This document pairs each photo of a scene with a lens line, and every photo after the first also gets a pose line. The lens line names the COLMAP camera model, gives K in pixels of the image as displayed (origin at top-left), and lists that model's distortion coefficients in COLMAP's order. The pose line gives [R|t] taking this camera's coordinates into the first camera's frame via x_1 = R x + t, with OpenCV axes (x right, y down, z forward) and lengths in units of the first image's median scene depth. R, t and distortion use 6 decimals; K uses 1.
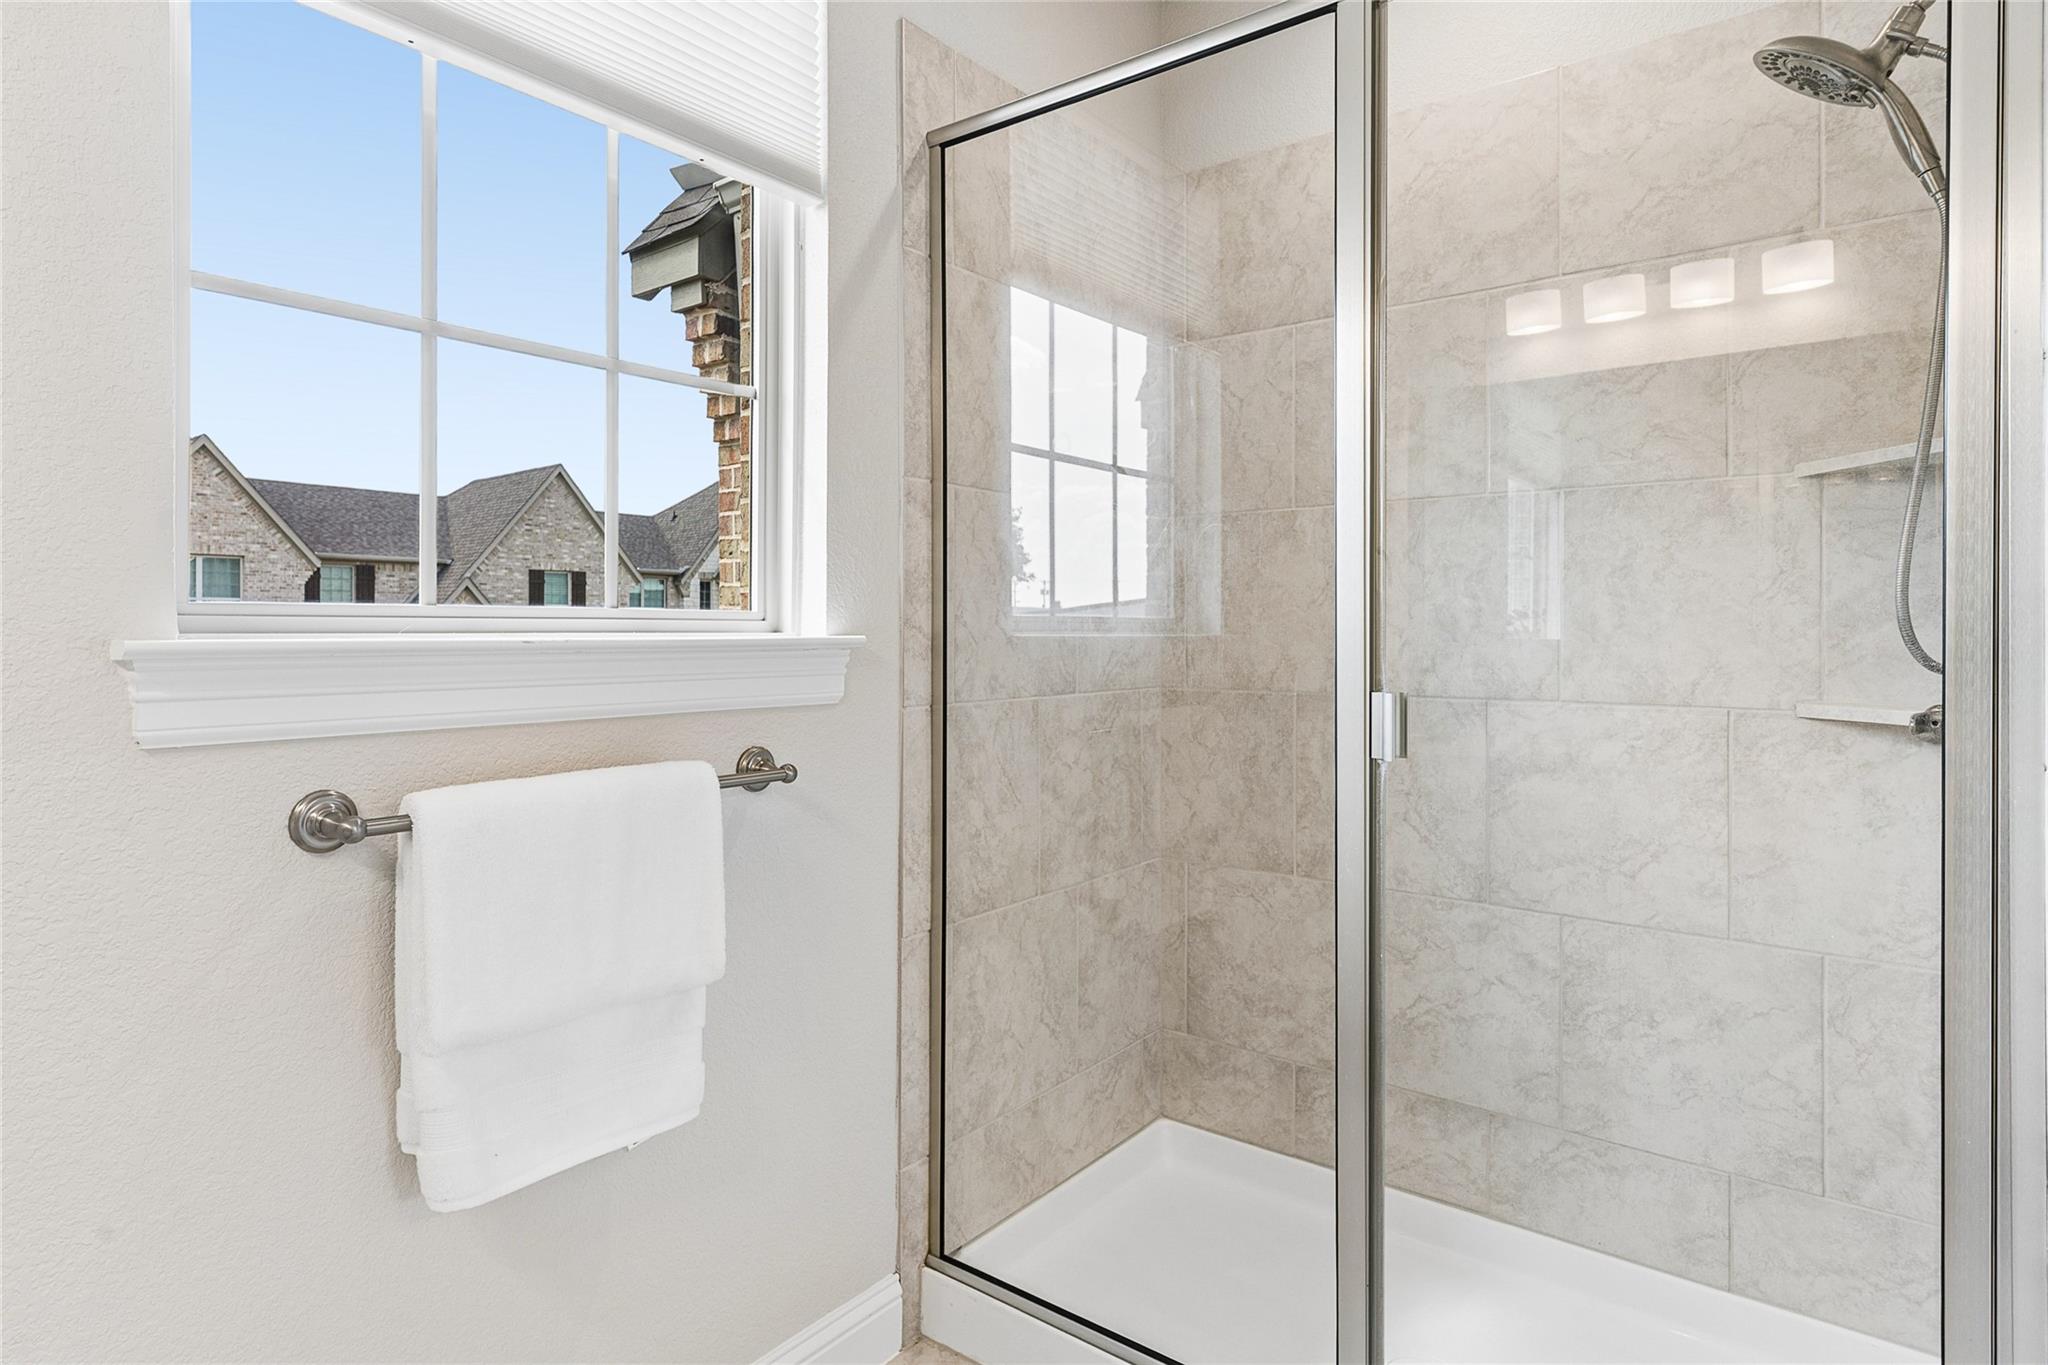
lens RADIAL K [[1118.7, 0, 1038.0], [0, 1118.7, 629.9], [0, 0, 1]] dist [0.001879, 0.000550]
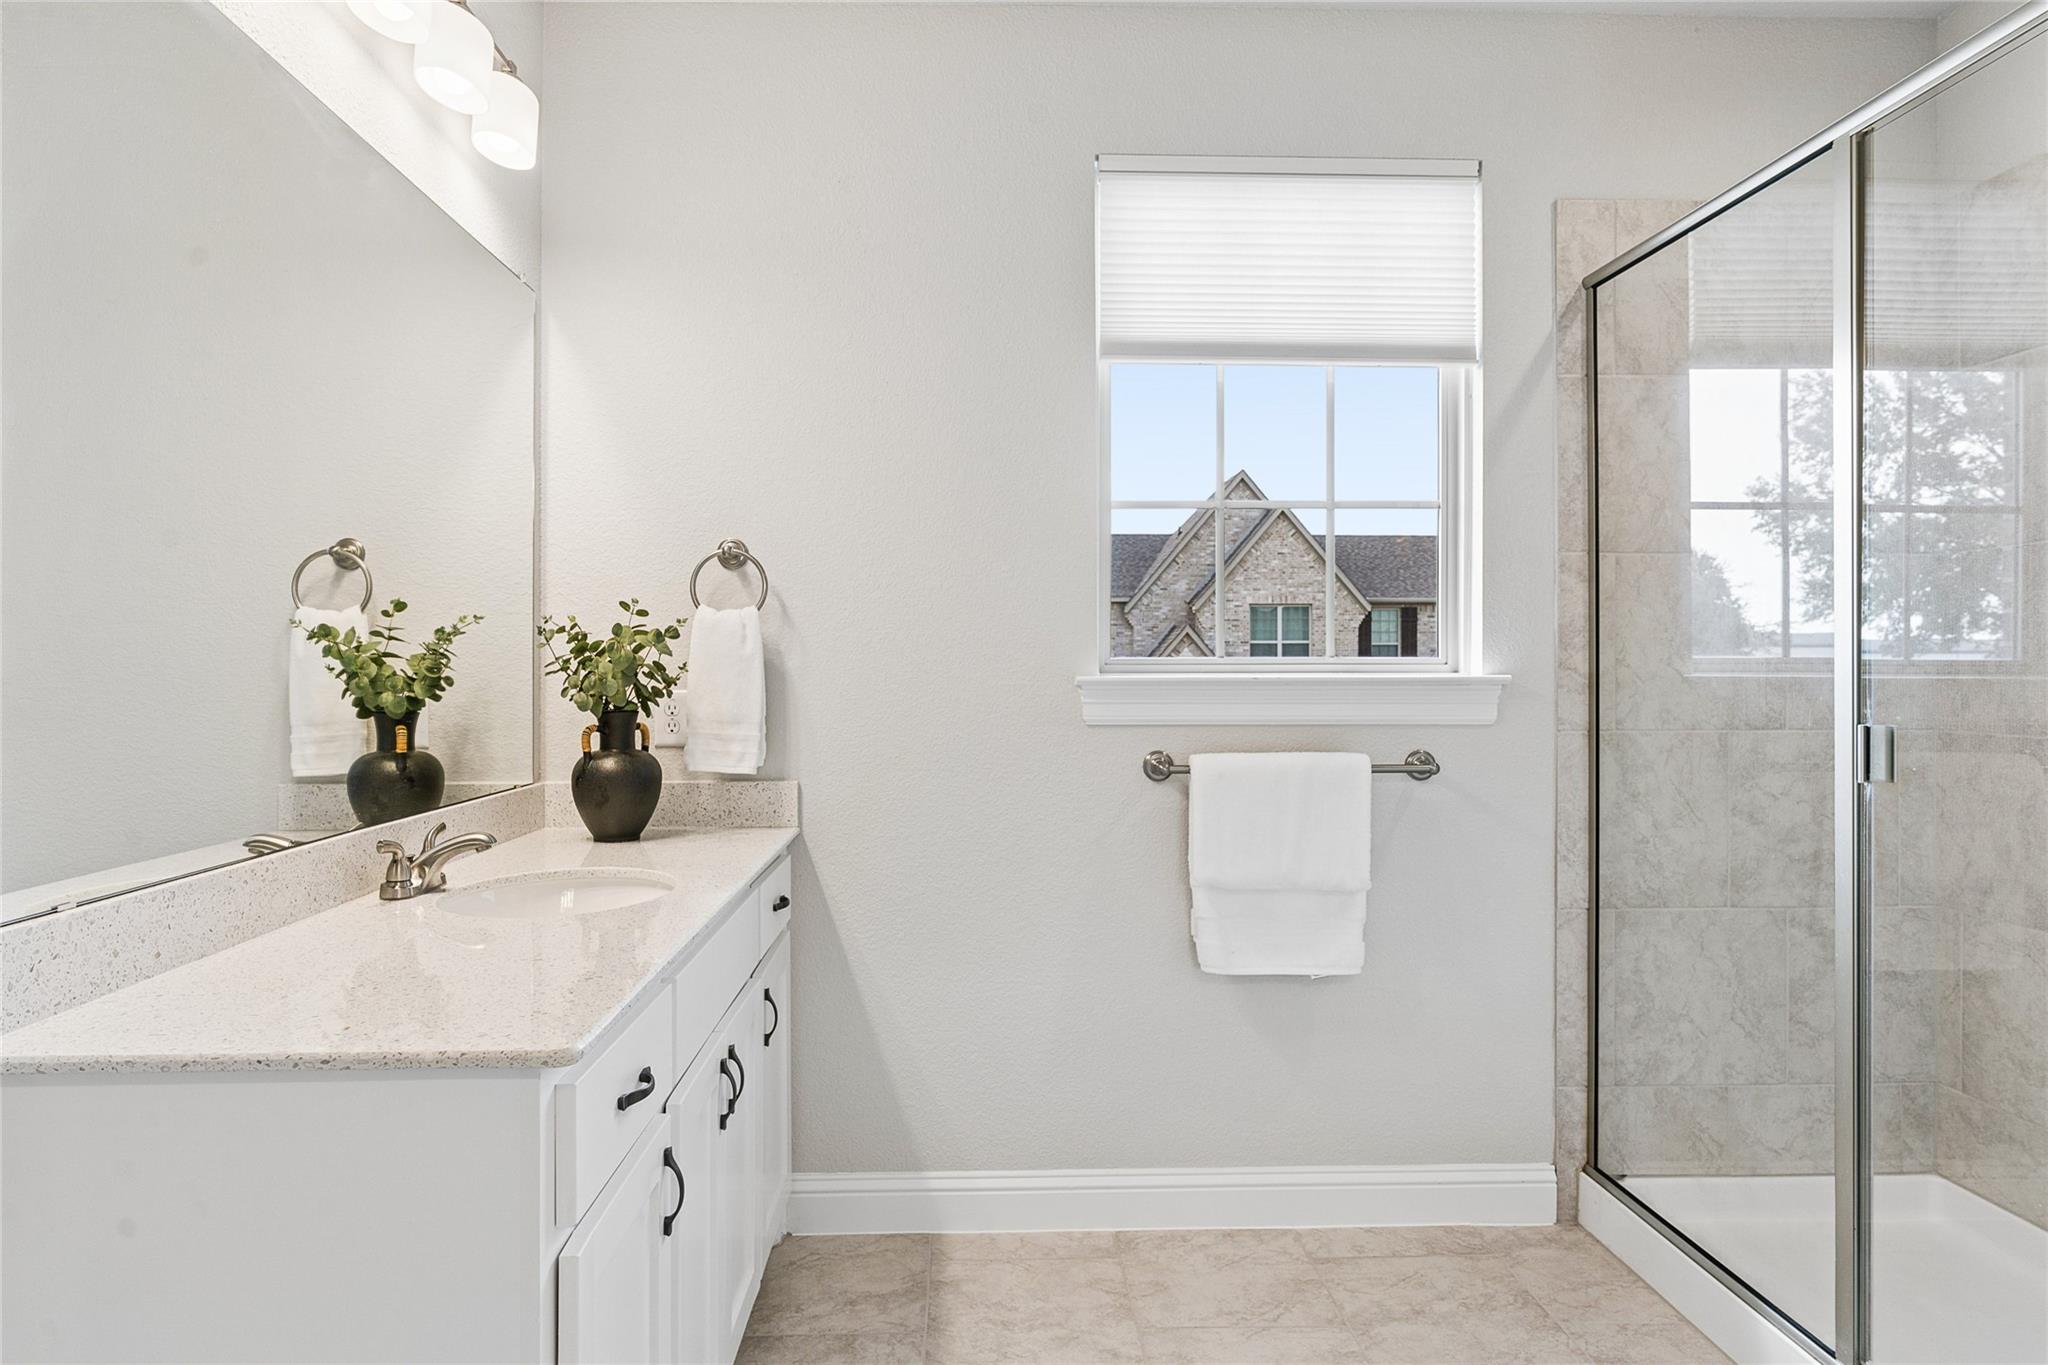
lens RADIAL K [[1240.6, 0, 1022.8], [0, 1240.6, 674.8], [0, 0, 1]] dist [-0.004098, -0.002136]
pose [[0.646266, 0.002614, -0.763108, 0.533559], [0.001995, 0.999985, 0.005115, -0.003854], [0.763110, -0.004828, 0.646251, -0.372378]]
